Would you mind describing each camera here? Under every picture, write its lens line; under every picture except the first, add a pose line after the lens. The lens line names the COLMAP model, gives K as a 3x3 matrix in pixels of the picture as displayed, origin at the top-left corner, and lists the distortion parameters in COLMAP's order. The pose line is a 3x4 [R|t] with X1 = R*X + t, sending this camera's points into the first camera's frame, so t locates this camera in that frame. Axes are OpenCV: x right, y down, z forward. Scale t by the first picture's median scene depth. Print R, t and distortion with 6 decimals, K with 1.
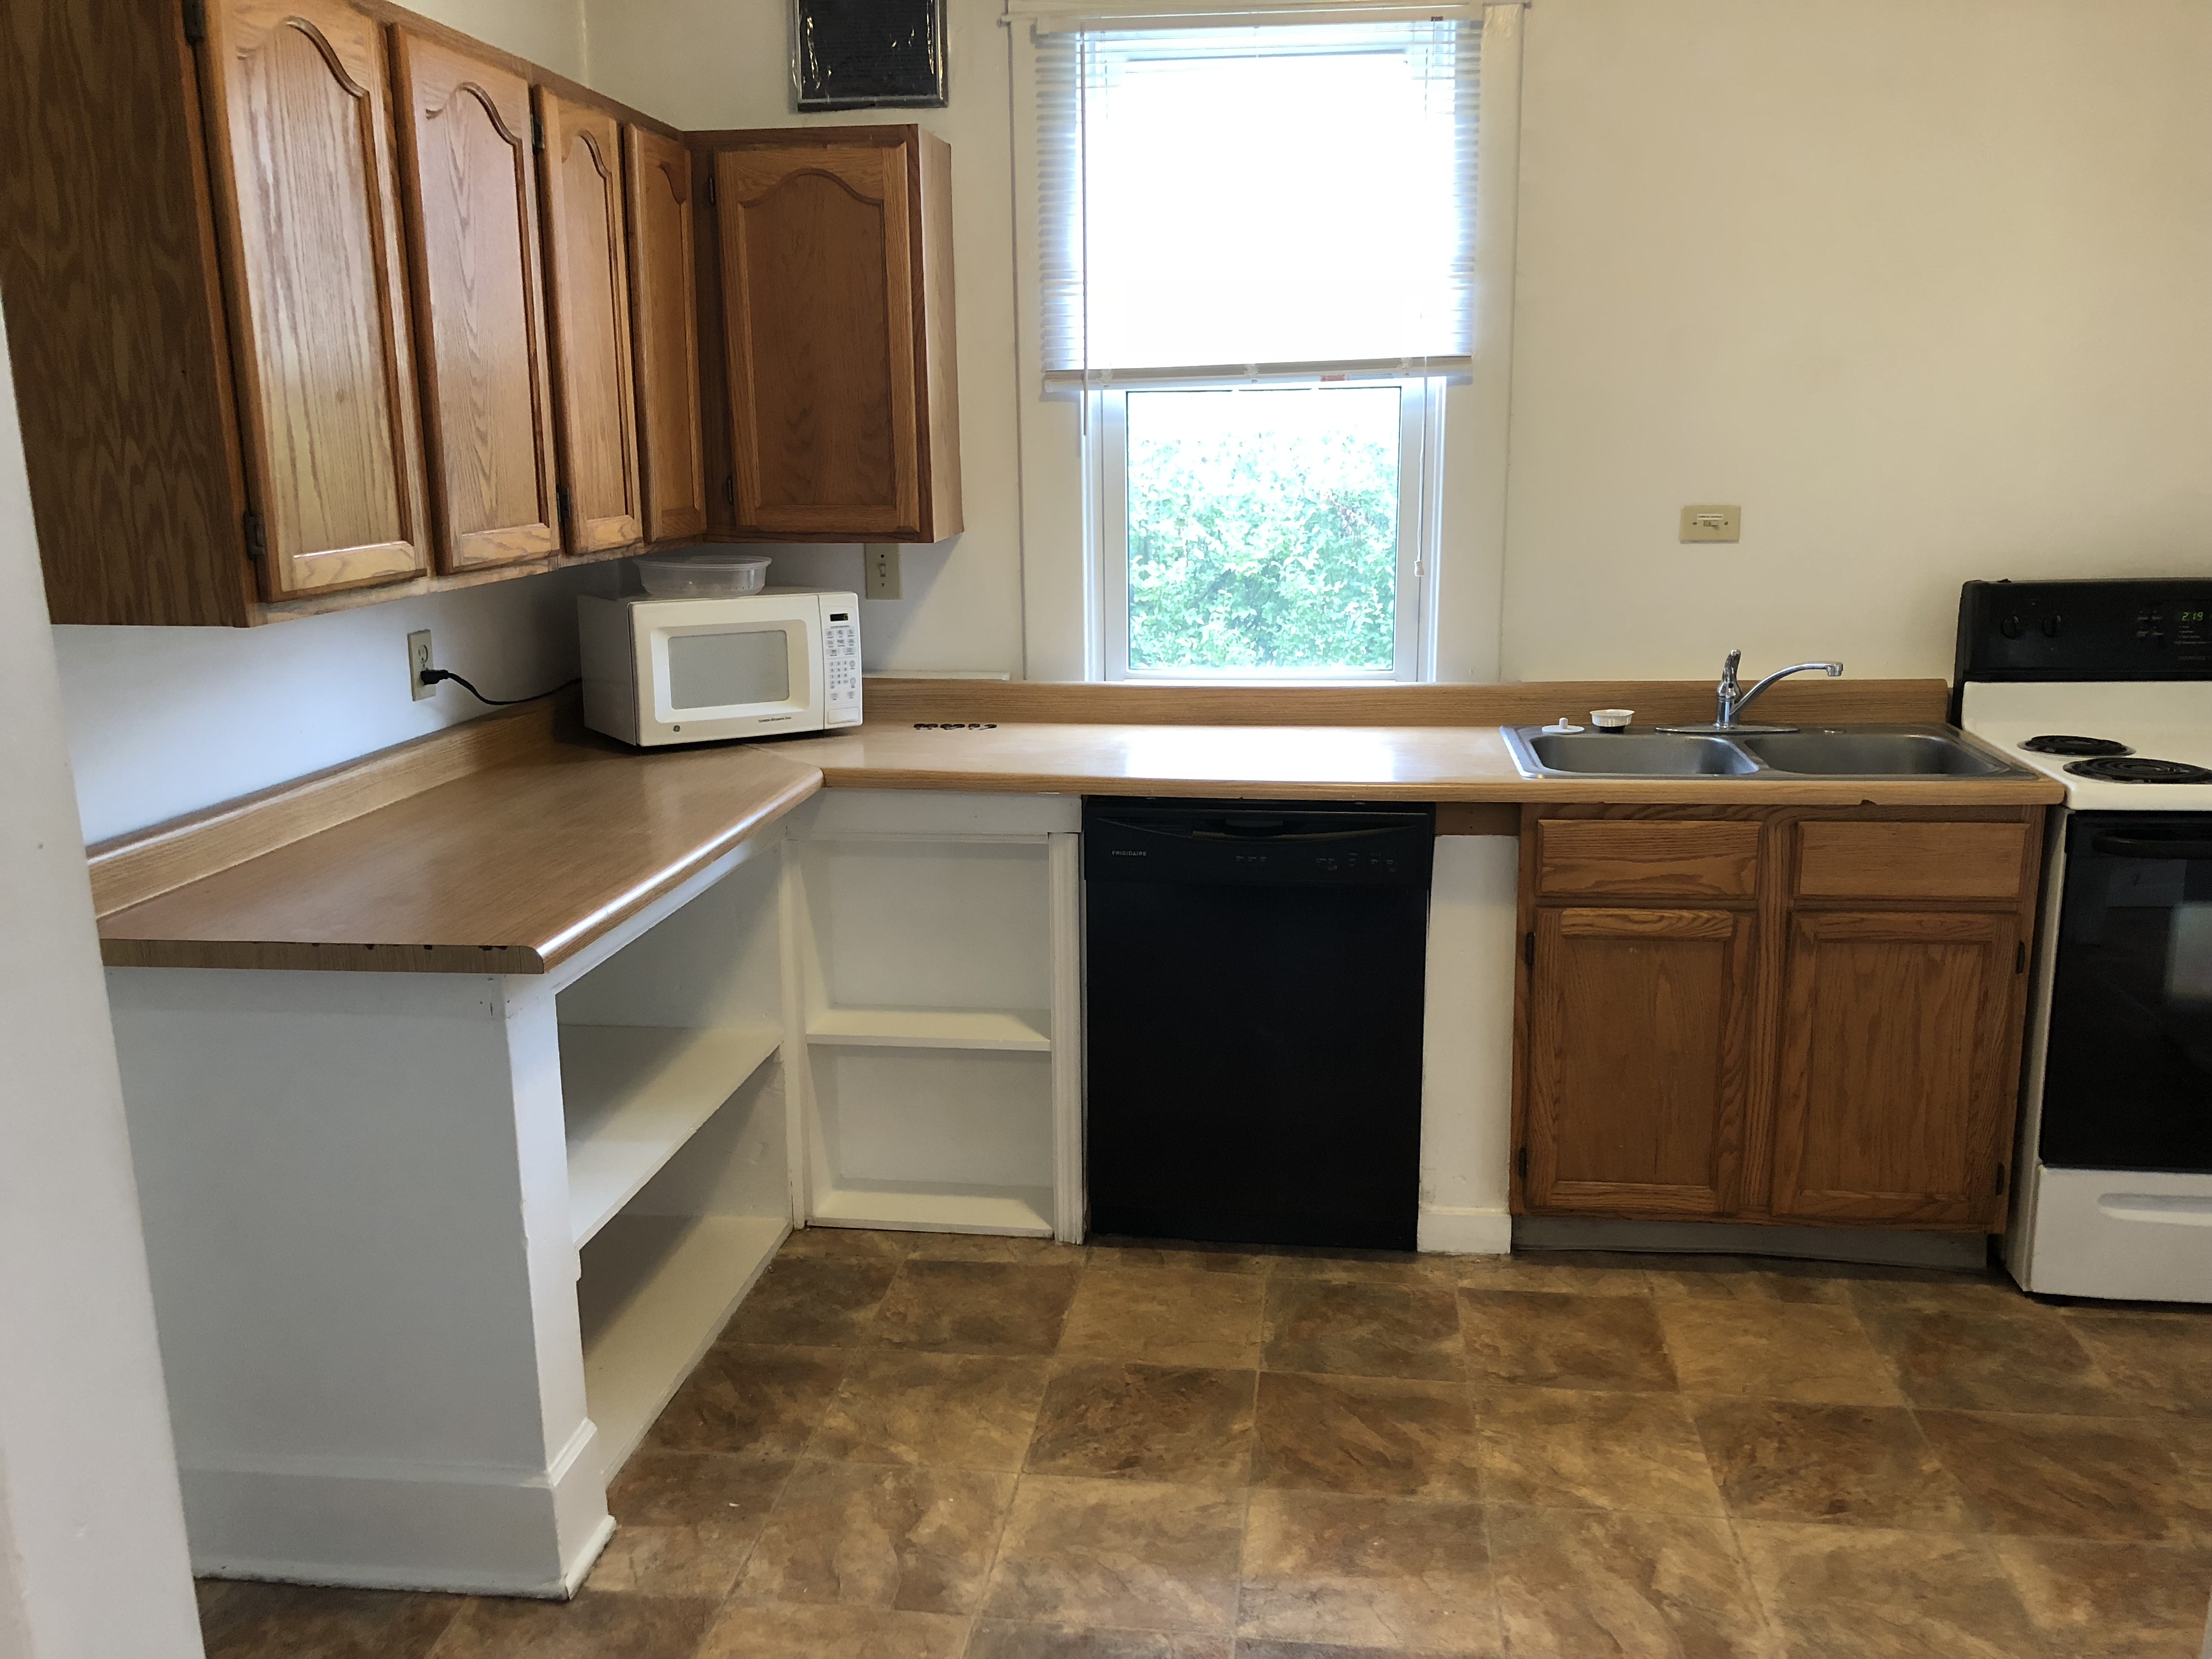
lens RADIAL K [[1825.8, 0, 1114.0], [0, 1825.8, 838.9], [0, 0, 1]] dist [0.031361, -0.014995]
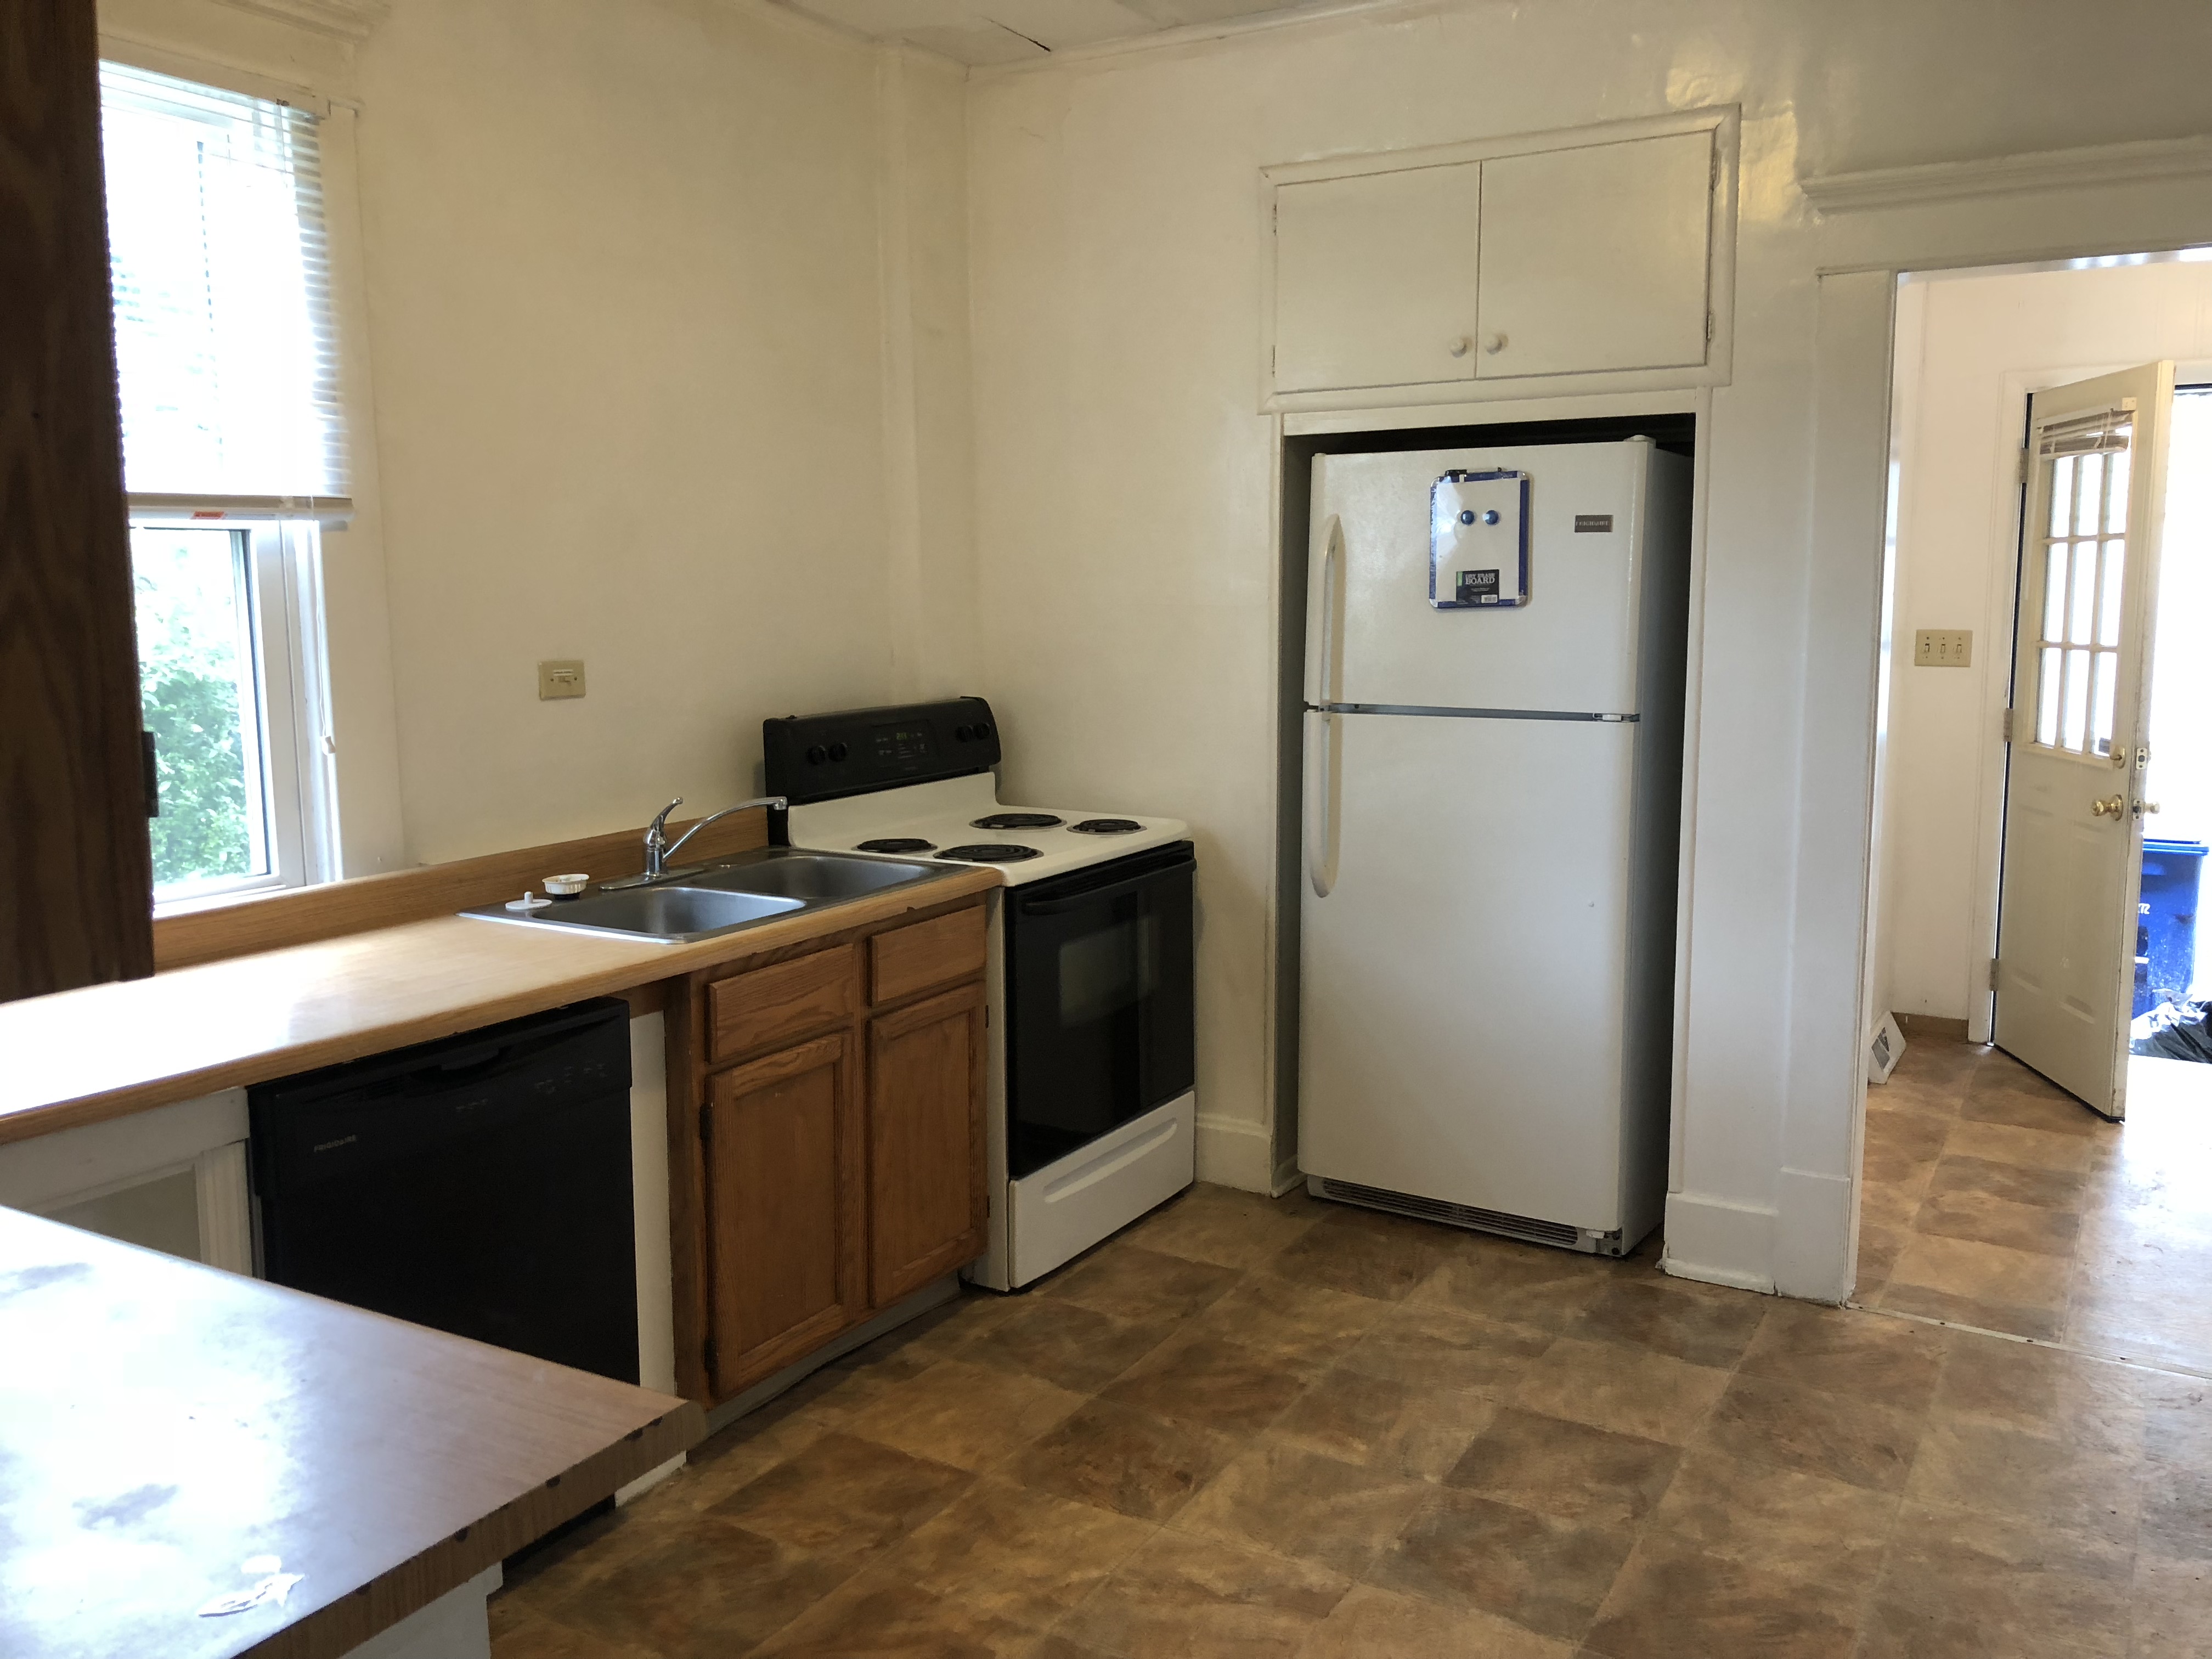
lens RADIAL K [[1825.8, 0, 1079.9], [0, 1825.8, 861.1], [0, 0, 1]] dist [0.031361, -0.014995]
pose [[0.403314, -0.132916, 0.905357, -0.541524], [0.205740, 0.977234, 0.051817, -0.082658], [-0.891633, 0.165369, 0.421478, 0.415530]]
